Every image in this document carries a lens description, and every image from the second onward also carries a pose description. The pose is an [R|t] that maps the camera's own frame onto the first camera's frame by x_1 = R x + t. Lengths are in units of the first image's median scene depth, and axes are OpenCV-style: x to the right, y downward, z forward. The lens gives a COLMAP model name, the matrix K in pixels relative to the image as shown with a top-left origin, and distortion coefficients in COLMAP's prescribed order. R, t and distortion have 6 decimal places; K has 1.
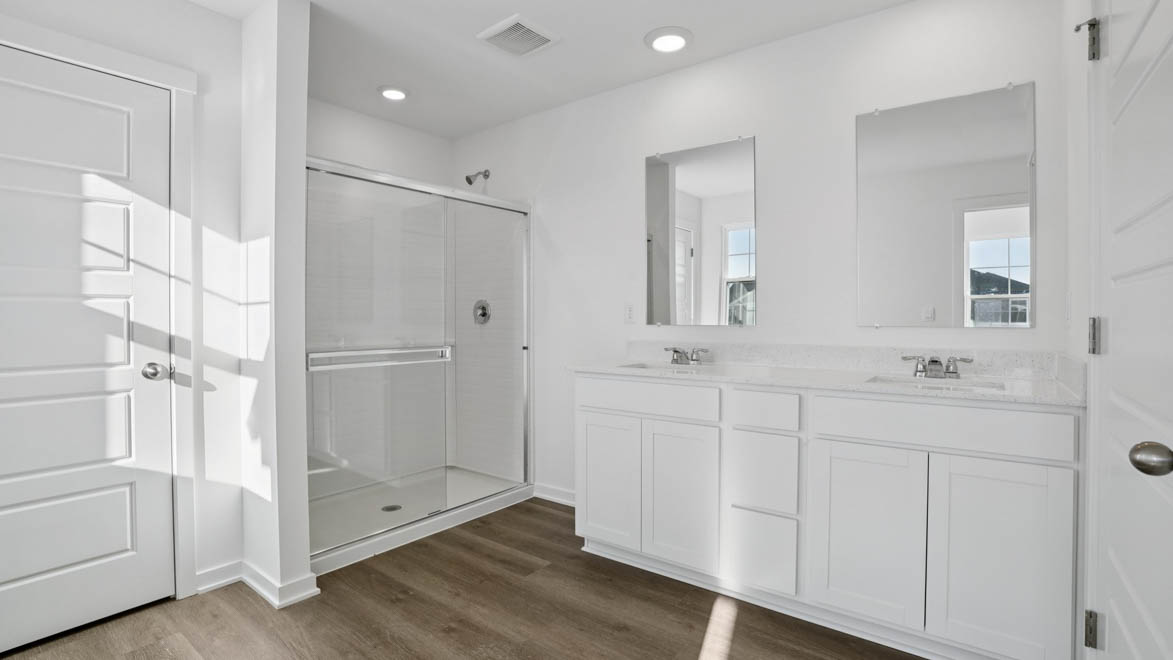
lens RADIAL K [[518.0, 0, 587.3], [0, 518.0, 320.7], [0, 0, 1]] dist [-0.053510, -0.000074]
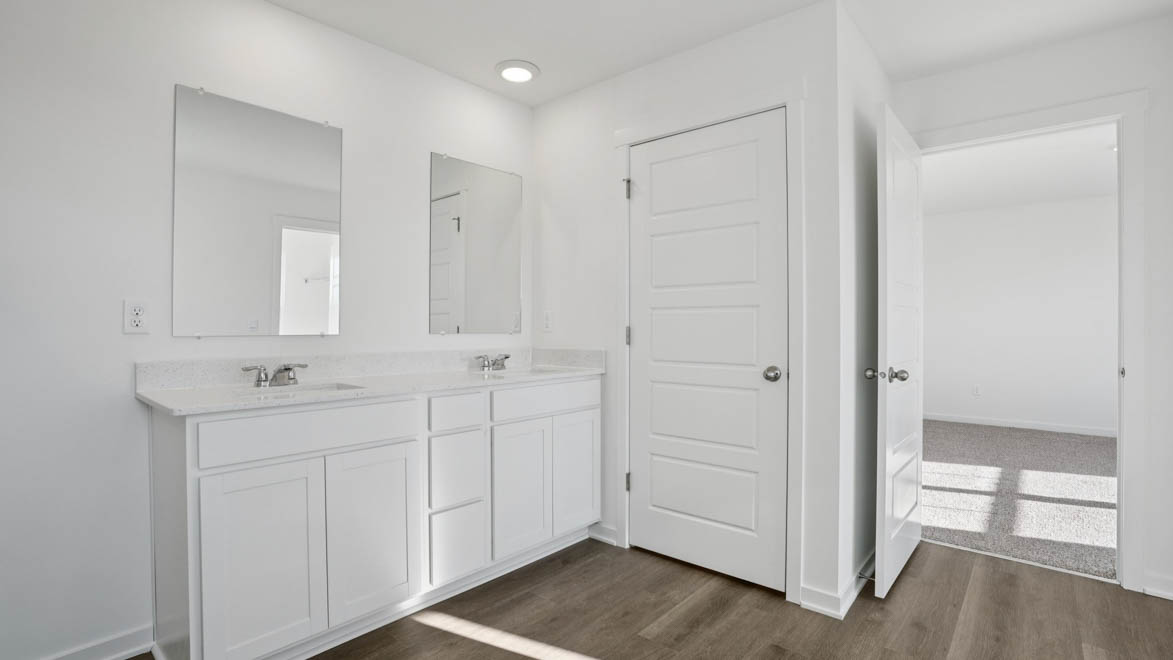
lens RADIAL K [[552.4, 0, 586.5], [0, 552.4, 330.0], [0, 0, 1]] dist [0.000520, 0.000147]
pose [[0.069894, -0.003942, 0.997547, -0.705594], [0.004312, 0.999984, 0.003650, -0.001130], [-0.997545, 0.004047, 0.069910, 0.559050]]
